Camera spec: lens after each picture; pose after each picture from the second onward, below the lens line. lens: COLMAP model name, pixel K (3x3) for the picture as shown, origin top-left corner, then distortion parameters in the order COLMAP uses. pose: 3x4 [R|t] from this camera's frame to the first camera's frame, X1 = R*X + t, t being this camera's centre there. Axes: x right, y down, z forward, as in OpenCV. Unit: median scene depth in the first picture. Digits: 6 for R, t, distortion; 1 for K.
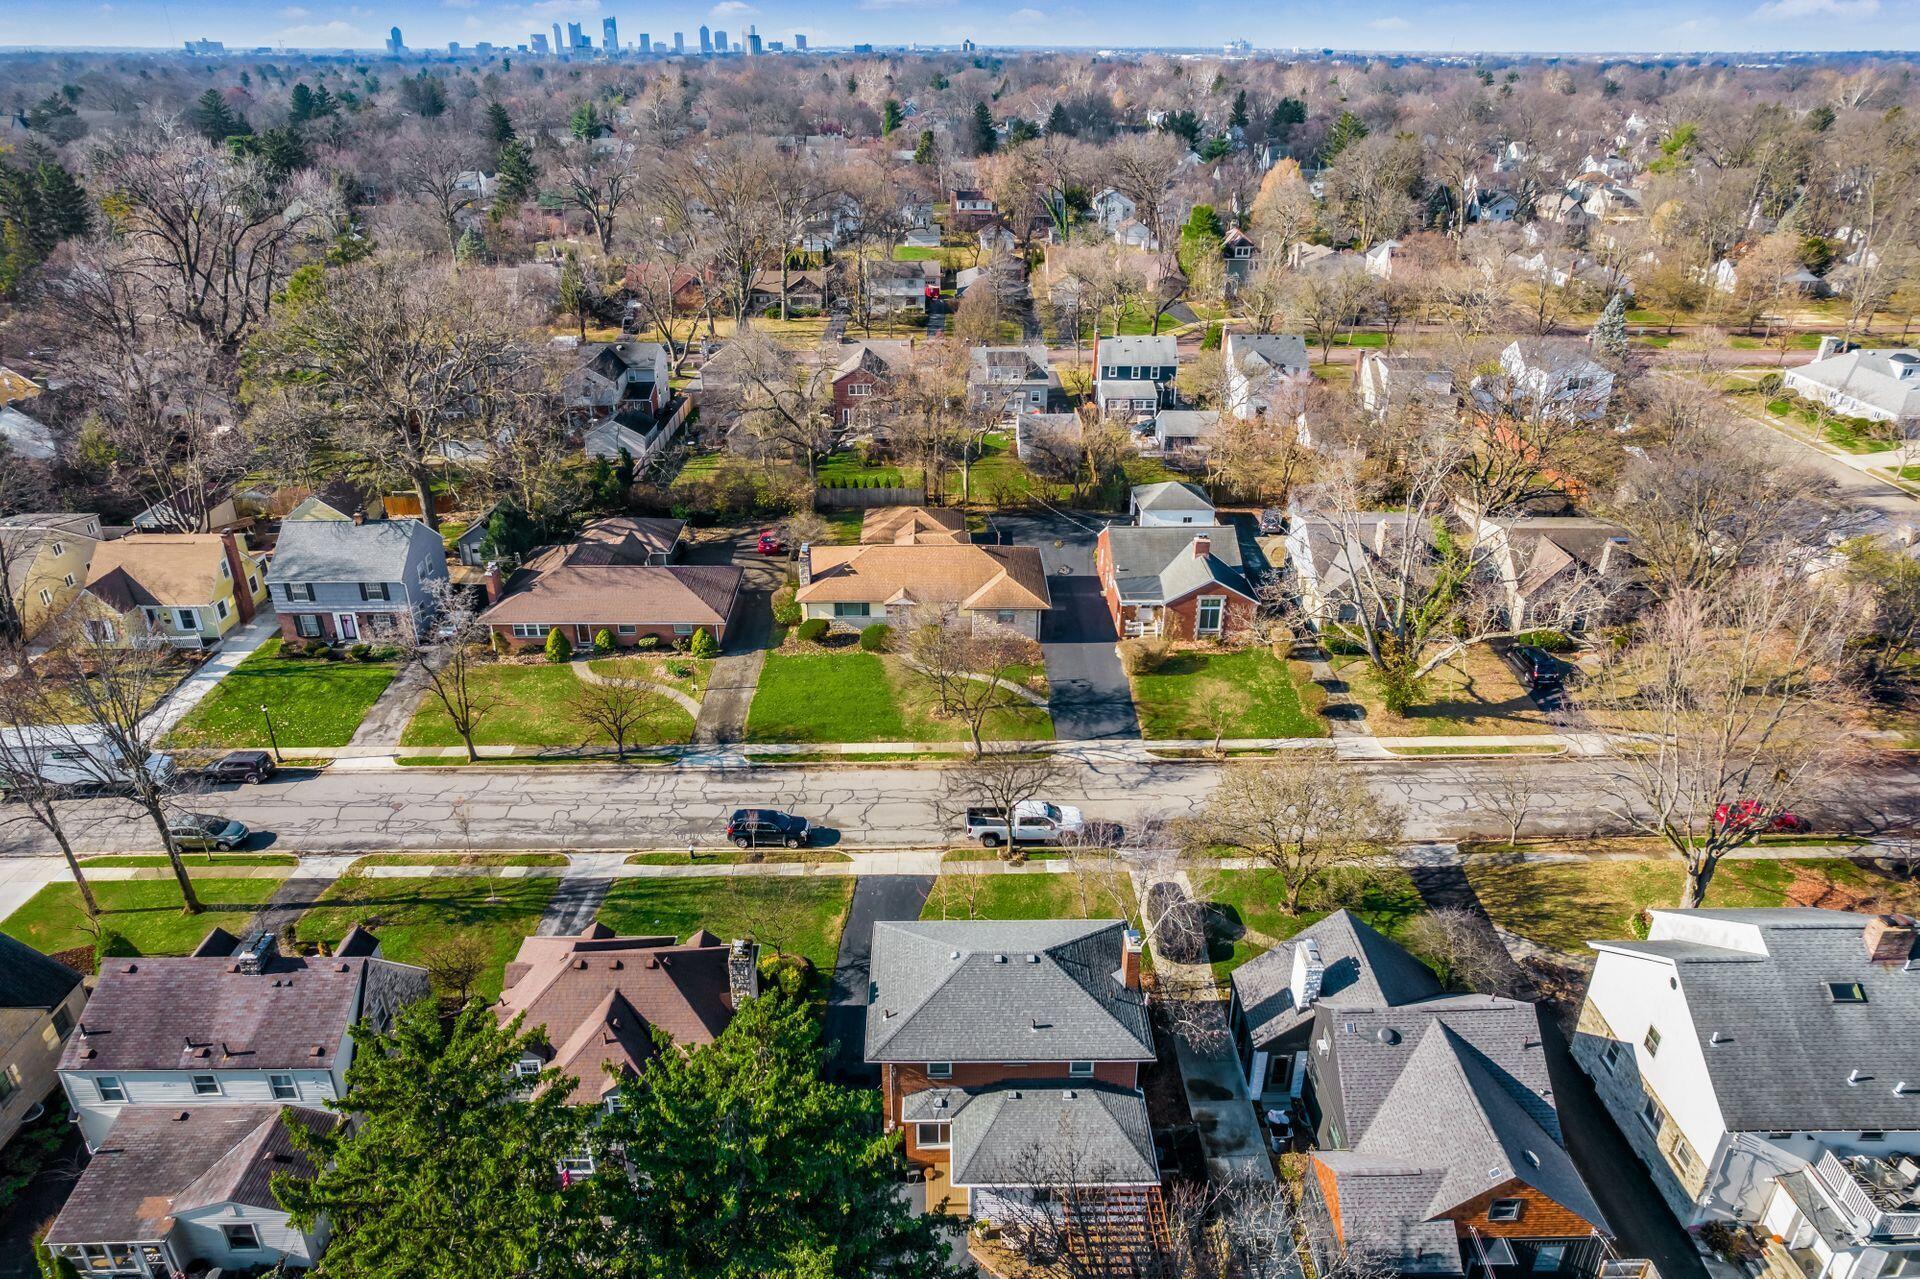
lens RADIAL K [[1216.0, 0, 944.3], [0, 1216.0, 642.4], [0, 0, 1]] dist [-0.068824, 0.058963]
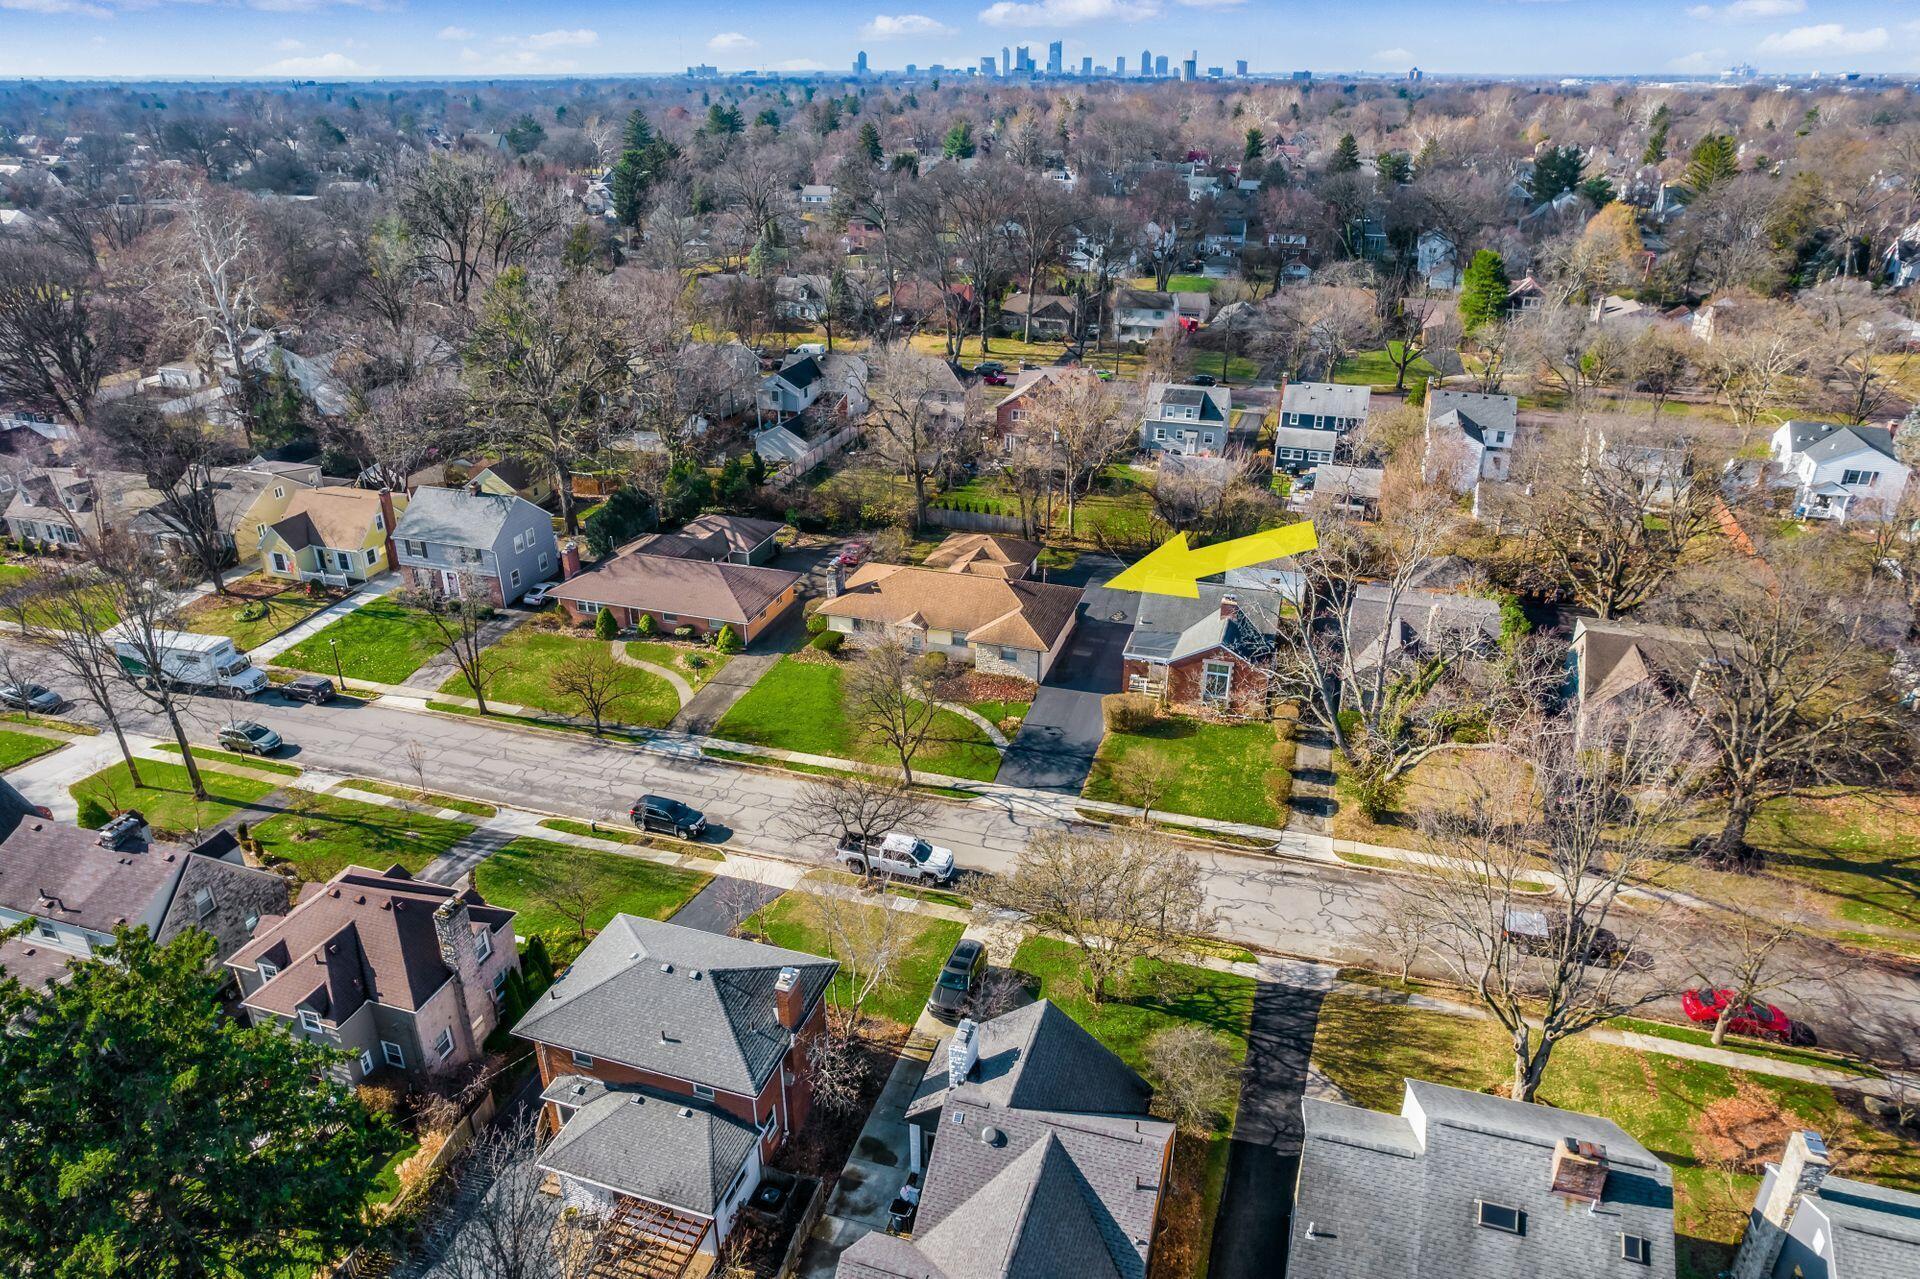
lens RADIAL K [[1216.0, 0, 944.3], [0, 1216.0, 642.4], [0, 0, 1]] dist [-0.068824, 0.058963]
pose [[0.948931, 0.132948, -0.286103, 0.320806], [-0.137798, 0.990455, 0.003211, -0.029755], [0.283799, 0.036377, 0.958194, 0.044106]]
